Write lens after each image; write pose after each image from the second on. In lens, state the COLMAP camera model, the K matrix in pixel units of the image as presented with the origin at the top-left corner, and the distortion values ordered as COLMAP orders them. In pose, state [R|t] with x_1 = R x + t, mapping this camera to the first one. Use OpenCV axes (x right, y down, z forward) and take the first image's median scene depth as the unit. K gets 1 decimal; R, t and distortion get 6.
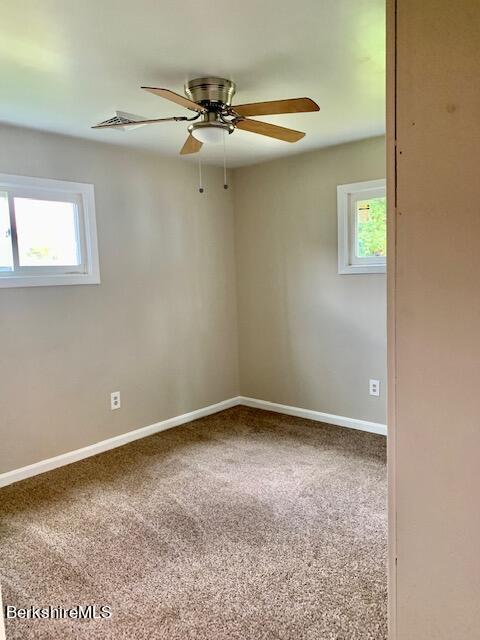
lens RADIAL K [[502.6, 0, 240.0], [0, 502.6, 320.0], [0, 0, 1]] dist [0.026660, -0.009208]
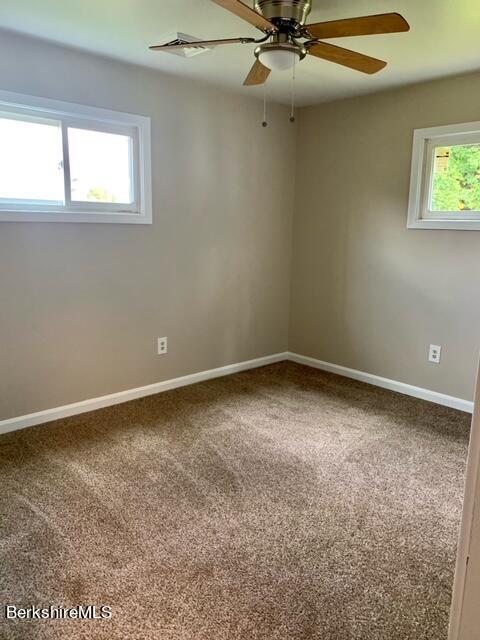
lens RADIAL K [[502.6, 0, 240.0], [0, 502.6, 320.0], [0, 0, 1]] dist [0.026660, -0.009208]
pose [[0.992675, 0.072945, -0.096308, -0.007188], [-0.063637, 0.993304, 0.096423, 0.007385], [0.102696, -0.089588, 0.990670, 0.064987]]
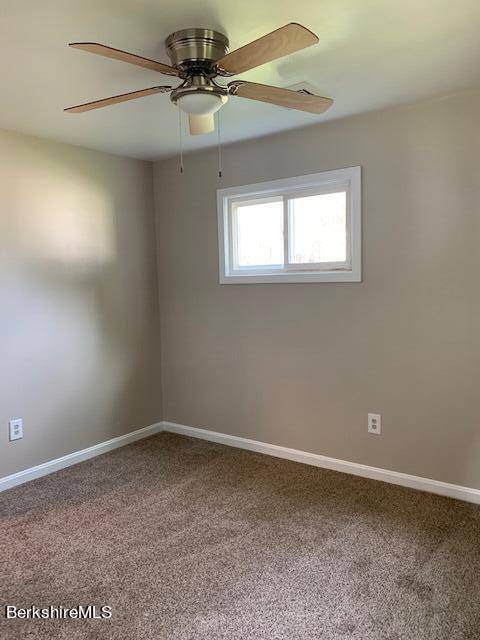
lens RADIAL K [[496.0, 0, 240.0], [0, 496.0, 320.0], [0, 0, 1]] dist [0.056463, -0.001782]
pose [[0.063839, 0.119596, -0.990768, 0.733501], [-0.075819, 0.990505, 0.114679, -0.119380], [0.995076, 0.067798, 0.072301, 0.979812]]
